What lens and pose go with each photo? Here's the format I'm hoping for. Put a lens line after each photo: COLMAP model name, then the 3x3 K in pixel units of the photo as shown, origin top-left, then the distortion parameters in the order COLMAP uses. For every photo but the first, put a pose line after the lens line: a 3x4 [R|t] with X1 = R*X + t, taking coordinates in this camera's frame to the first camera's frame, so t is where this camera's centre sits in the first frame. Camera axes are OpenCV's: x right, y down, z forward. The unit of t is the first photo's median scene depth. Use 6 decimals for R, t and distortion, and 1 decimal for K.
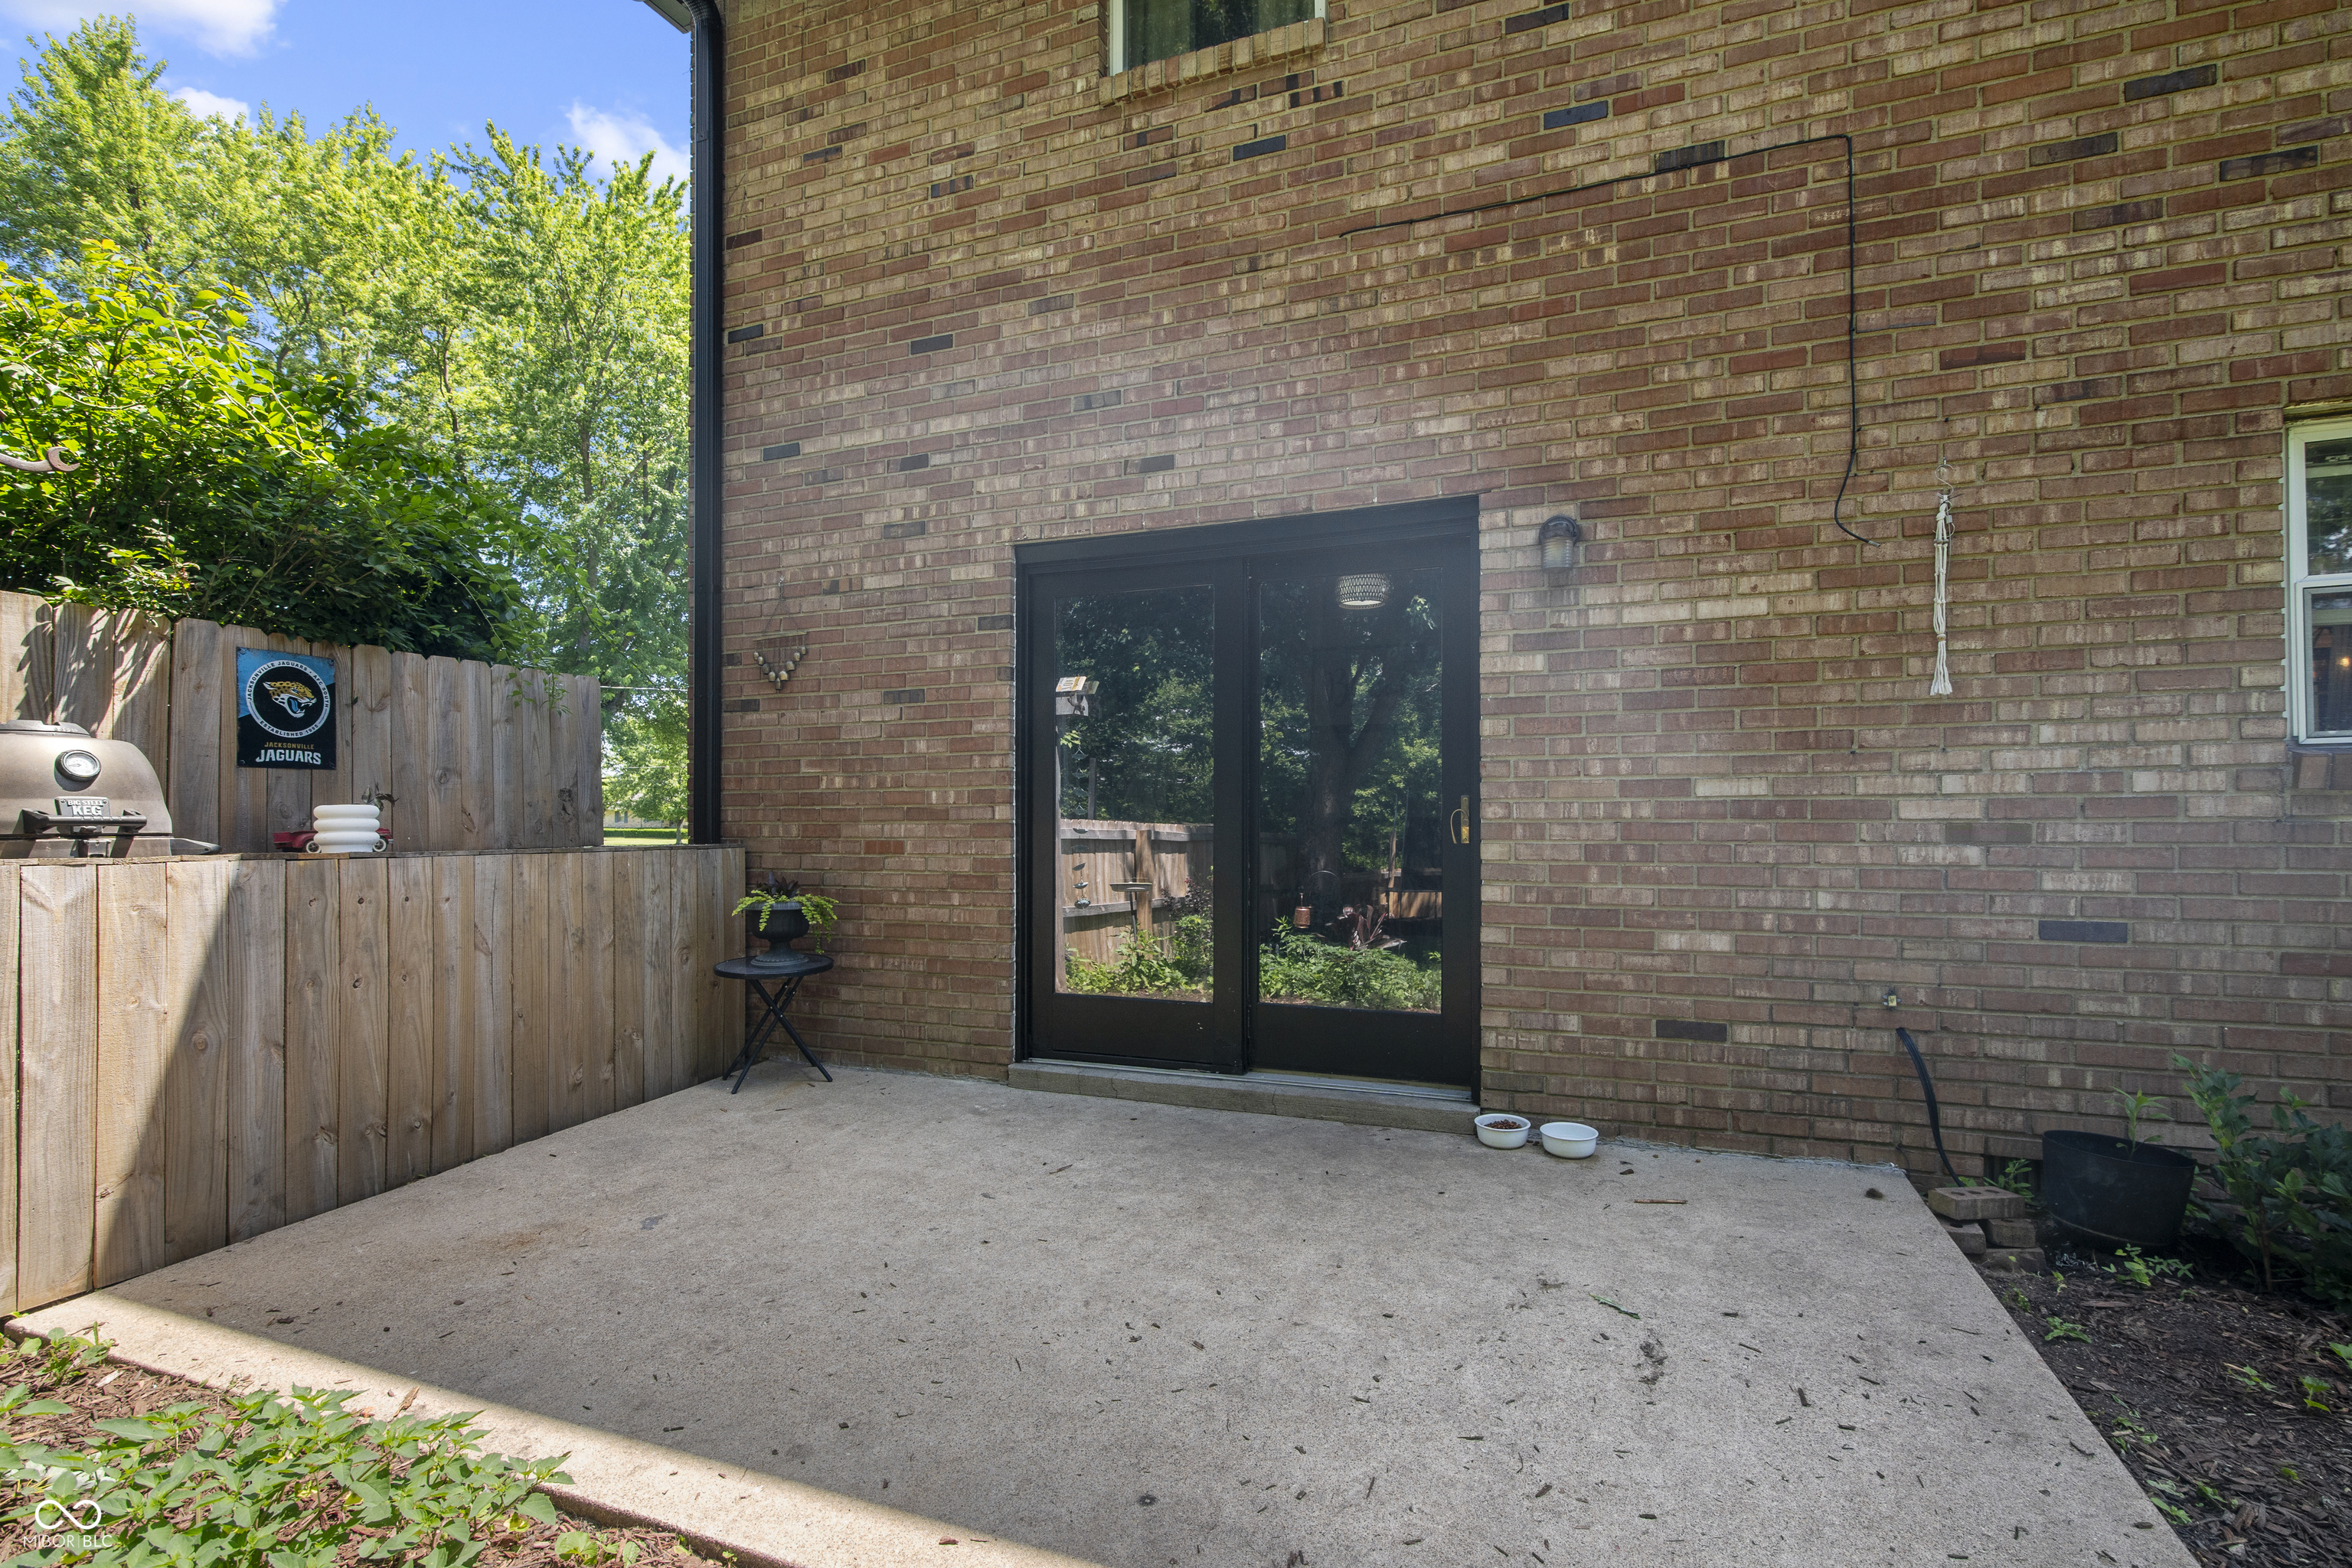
lens RADIAL K [[1095.2, 0, 1187.1], [0, 1095.2, 763.0], [0, 0, 1]] dist [-0.003599, 0.001041]
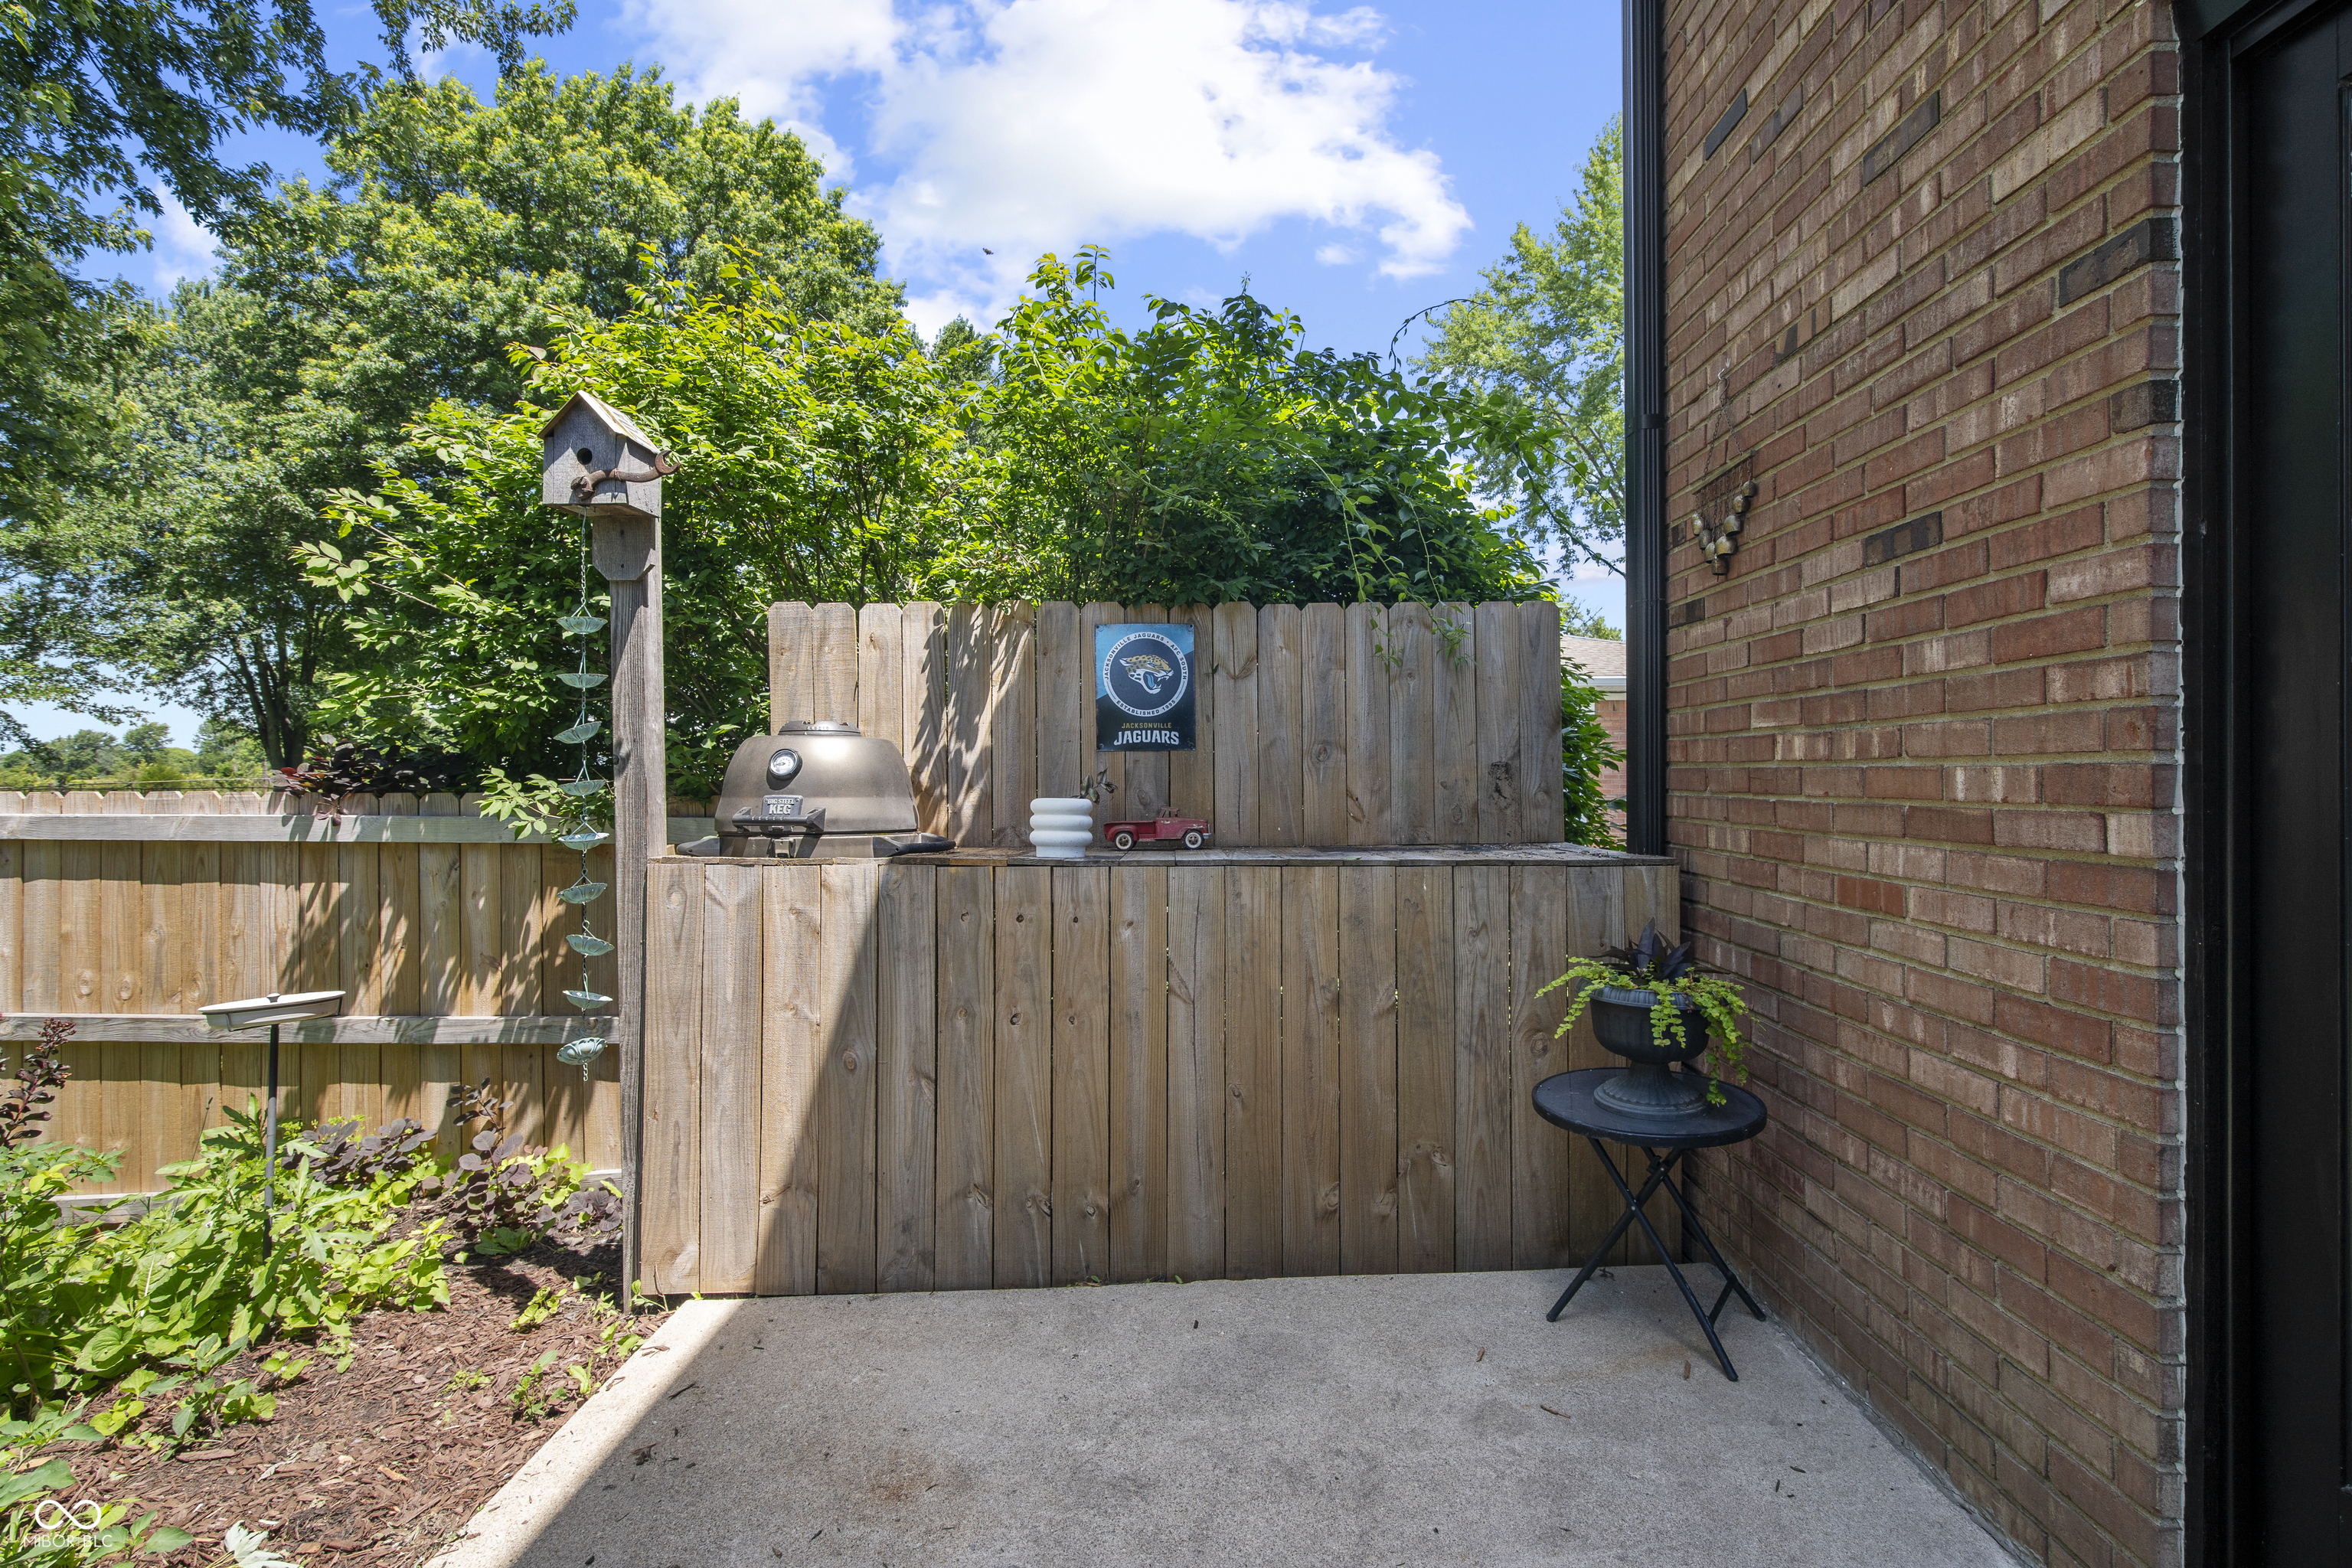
lens RADIAL K [[1095.2, 0, 1187.1], [0, 1095.2, 763.0], [0, 0, 1]] dist [-0.003599, 0.001041]
pose [[0.342594, -0.006121, -0.939463, 0.046080], [0.051901, 0.998575, 0.012421, 0.005606], [0.938049, -0.053014, 0.342424, 0.706230]]
